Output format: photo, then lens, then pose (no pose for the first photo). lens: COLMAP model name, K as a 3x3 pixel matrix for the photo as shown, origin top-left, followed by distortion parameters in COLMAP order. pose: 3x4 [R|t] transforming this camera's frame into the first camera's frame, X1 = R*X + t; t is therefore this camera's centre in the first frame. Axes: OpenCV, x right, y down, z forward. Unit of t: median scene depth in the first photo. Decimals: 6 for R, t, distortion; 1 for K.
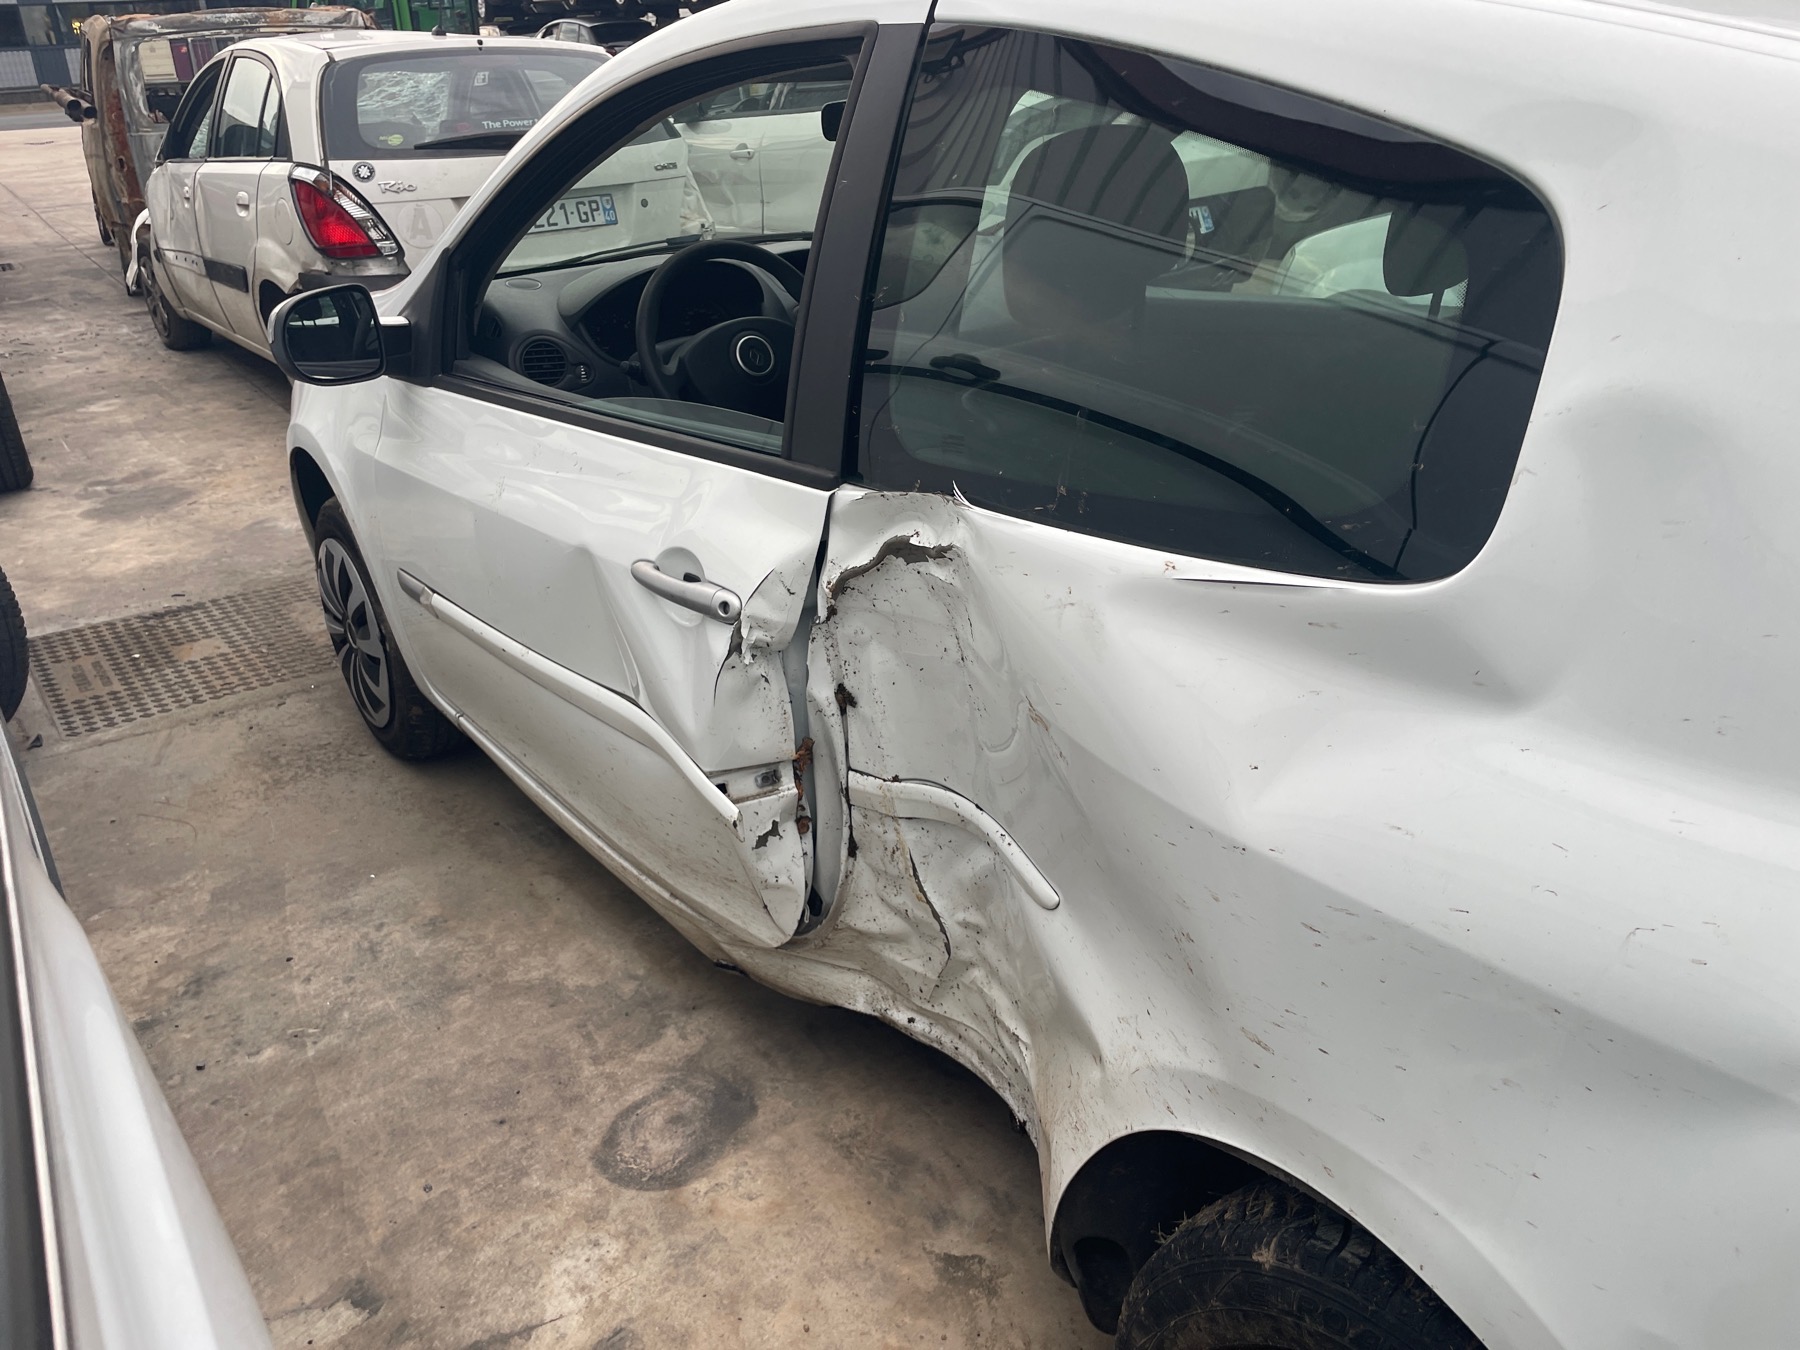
lens RADIAL K [[1364.8, 0, 901.6], [0, 1364.8, 677.2], [0, 0, 1]] dist [0.078234, -0.105993]
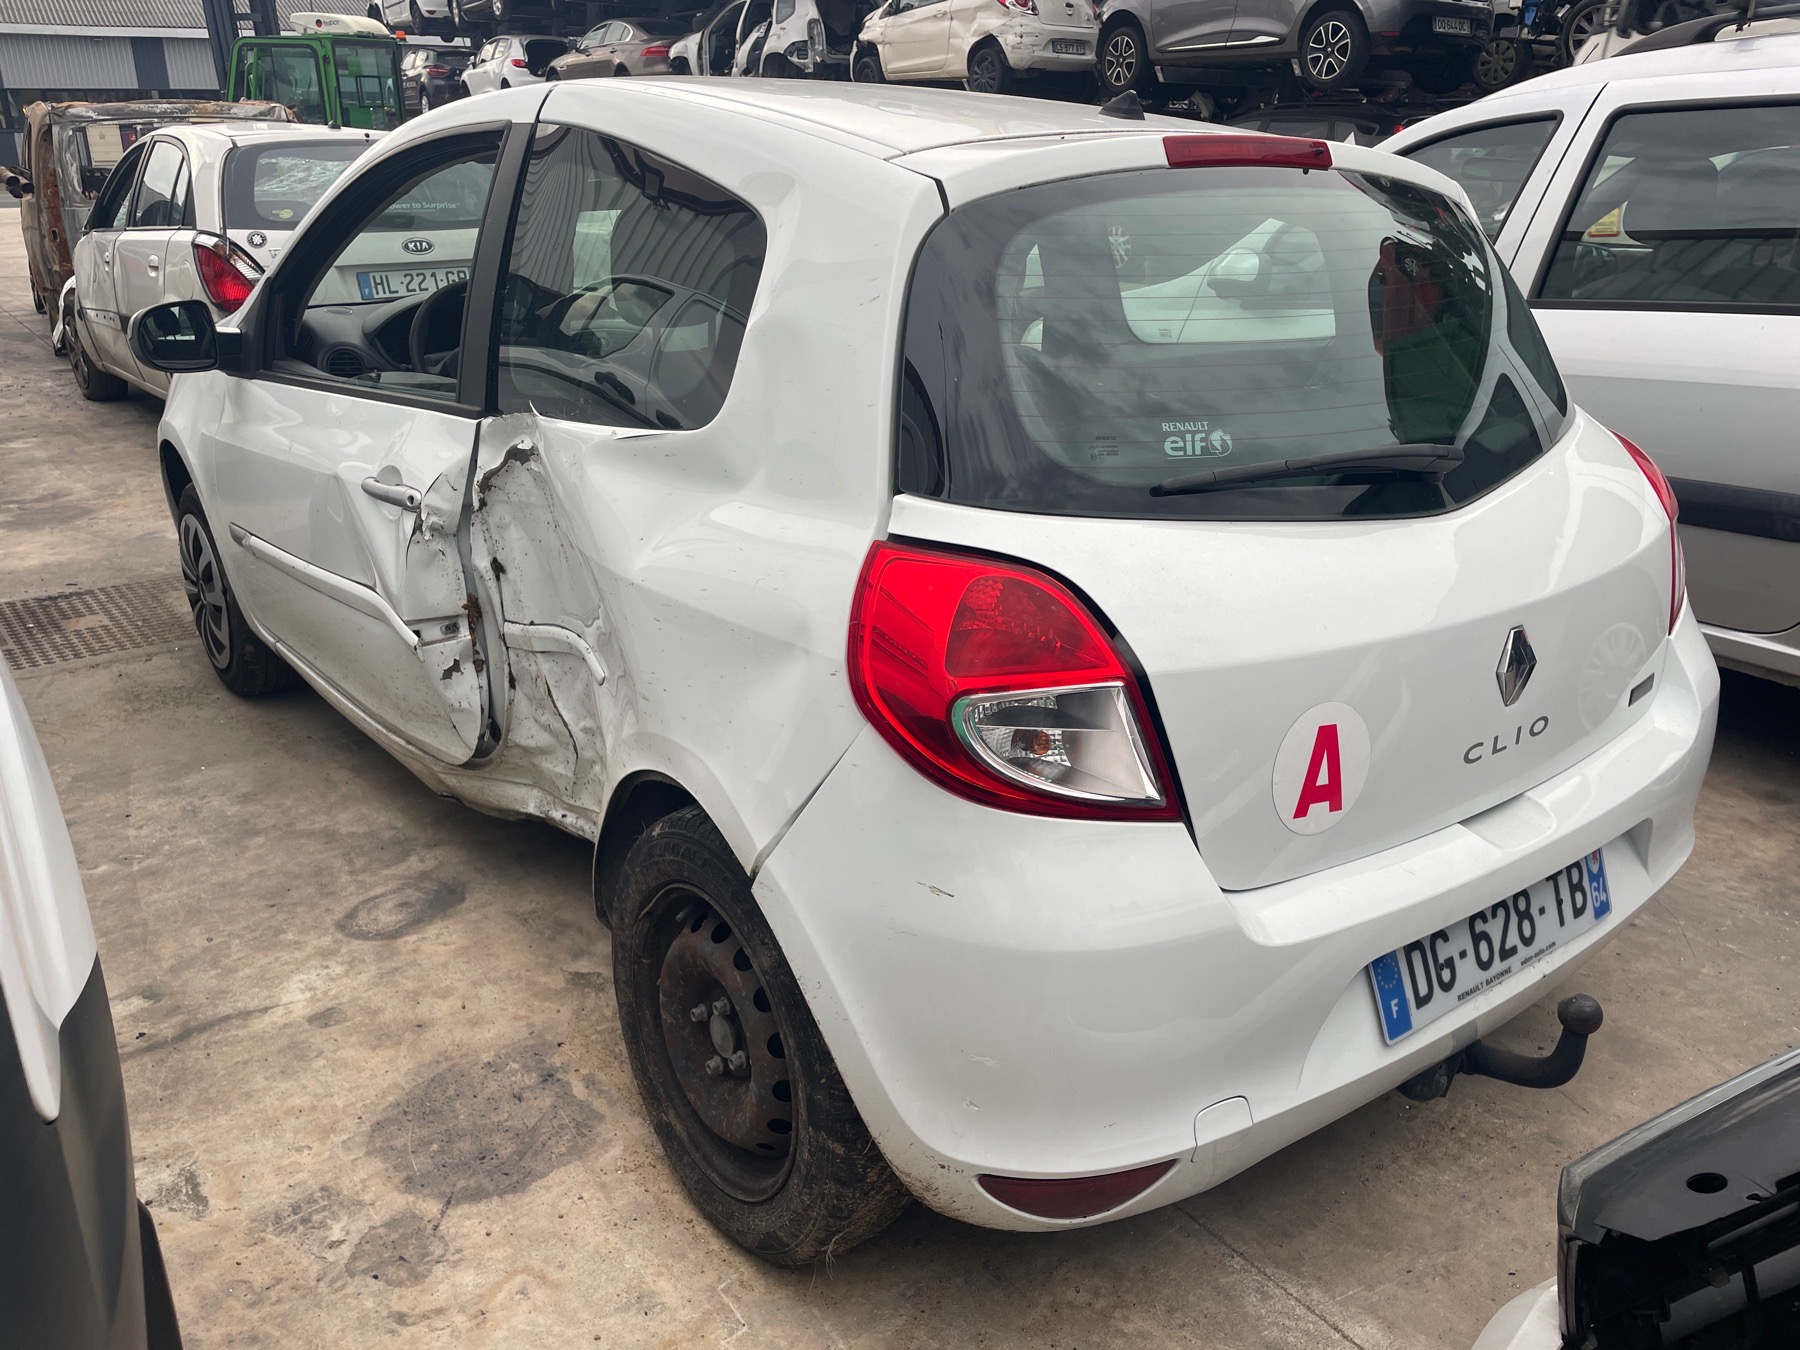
lens RADIAL K [[1364.8, 0, 898.7], [0, 1364.8, 703.7], [0, 0, 1]] dist [0.078234, -0.105993]
pose [[0.999039, 0.018897, 0.039546, 0.235039], [-0.016740, 0.998390, -0.054187, 0.165034], [-0.040507, 0.053472, 0.997747, -0.342613]]
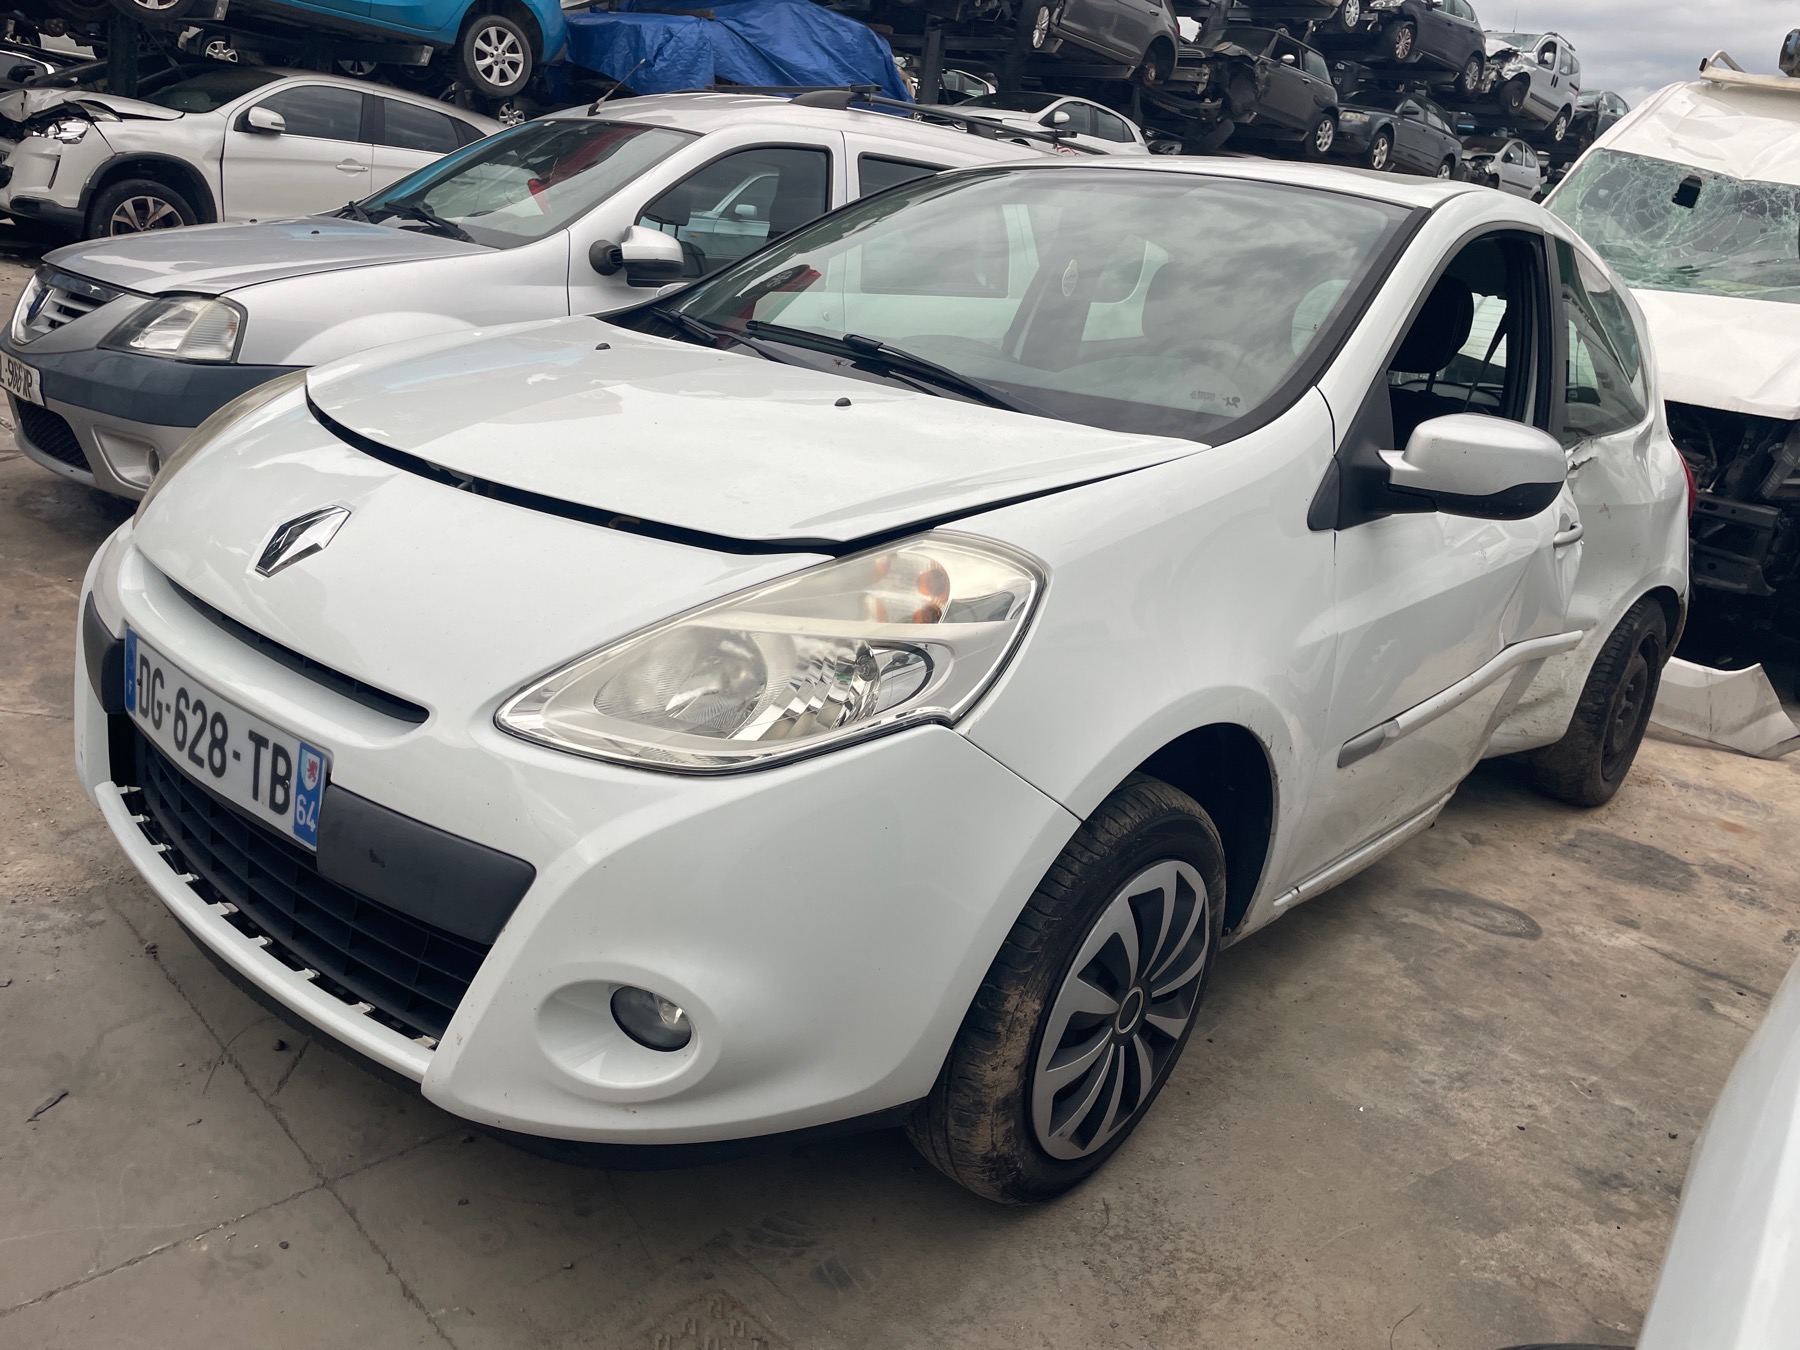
lens RADIAL K [[1364.8, 0, 910.5], [0, 1364.8, 677.0], [0, 0, 1]] dist [0.078234, -0.105993]
pose [[-0.223779, -0.292813, 0.929615, -1.184066], [0.275634, 0.895853, 0.348530, -0.531724], [-0.934852, 0.334227, -0.119764, 1.462998]]
